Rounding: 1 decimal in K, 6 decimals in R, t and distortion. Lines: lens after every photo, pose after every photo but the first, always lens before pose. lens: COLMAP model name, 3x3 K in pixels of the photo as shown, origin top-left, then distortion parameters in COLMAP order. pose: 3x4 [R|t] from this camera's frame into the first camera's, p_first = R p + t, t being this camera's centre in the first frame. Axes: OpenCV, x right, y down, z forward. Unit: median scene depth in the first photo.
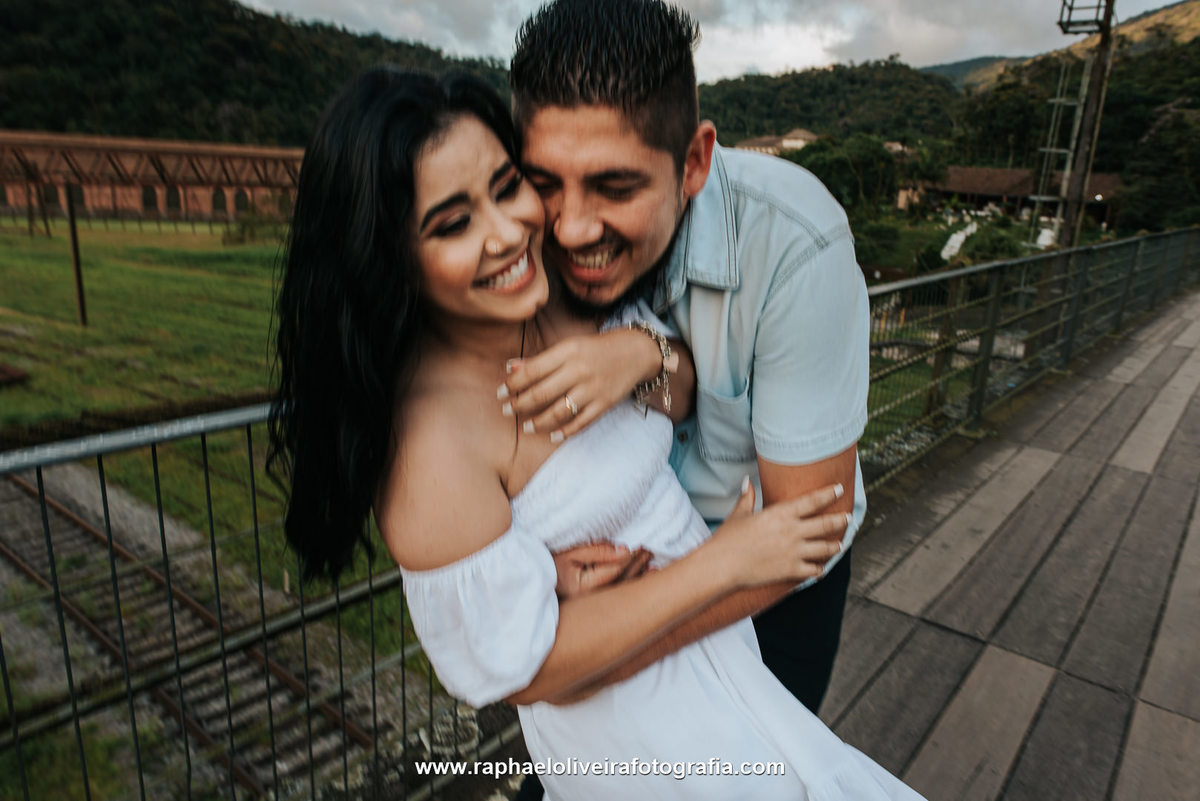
lens RADIAL K [[813.1, 0, 592.5], [0, 813.1, 398.0], [0, 0, 1]] dist [-0.000537, 0.005816]
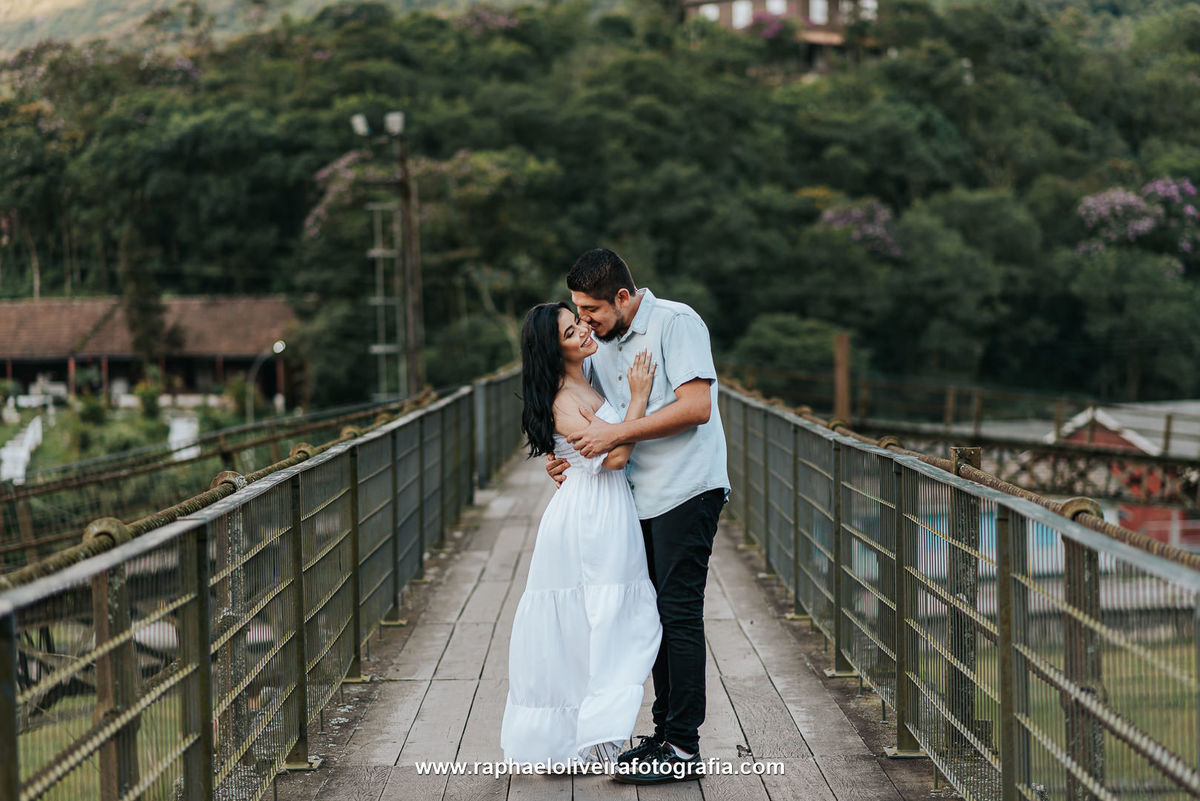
lens RADIAL K [[2922.5, 0, 600.0], [0, 2922.5, 401.3], [0, 0, 1]] dist [0.110724, 0.000000]
pose [[0.754681, -0.084651, 0.650608, -0.316260], [0.237182, 0.959776, -0.150246, 0.082776], [-0.611720, 0.267700, 0.744403, -0.360291]]
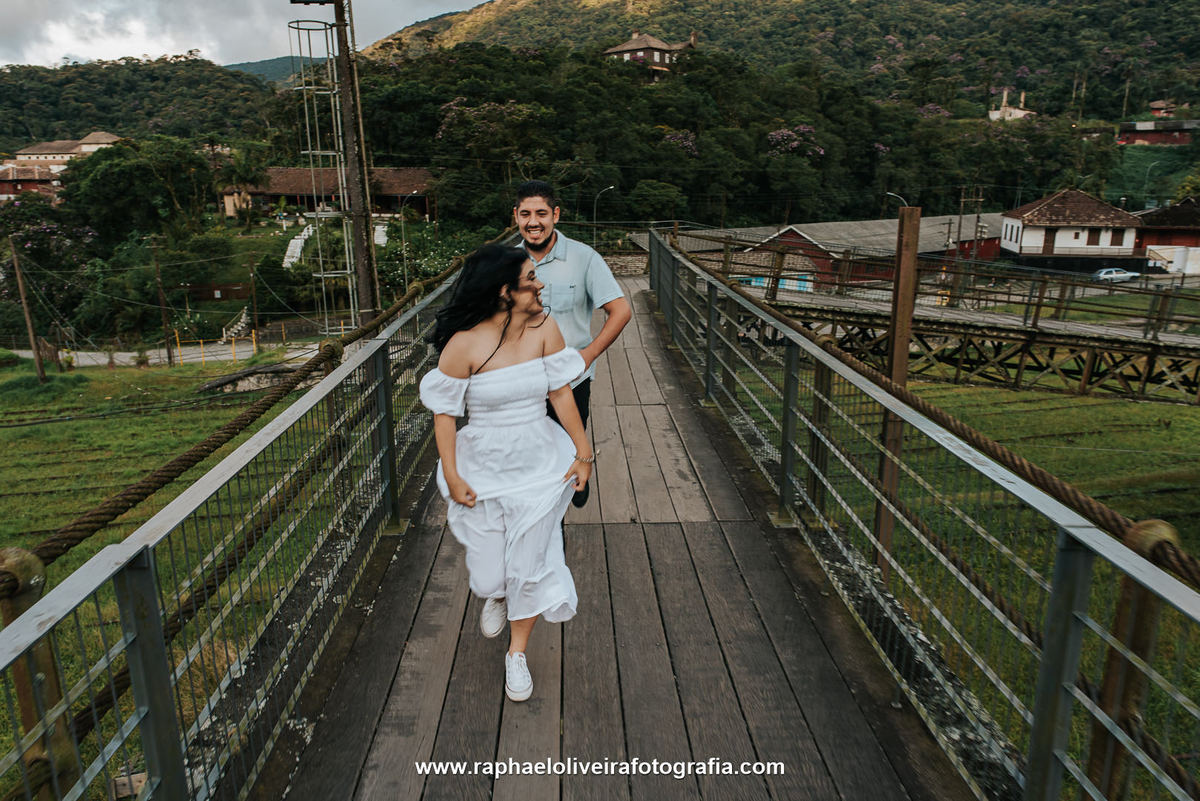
lens RADIAL K [[813.1, 0, 596.8], [0, 813.1, 395.7], [0, 0, 1]] dist [-0.000537, 0.005816]
pose [[0.732085, -0.226955, 0.642296, 0.052391], [0.228828, 0.970012, 0.081937, -0.020019], [-0.641631, 0.086990, 0.762065, 0.065943]]
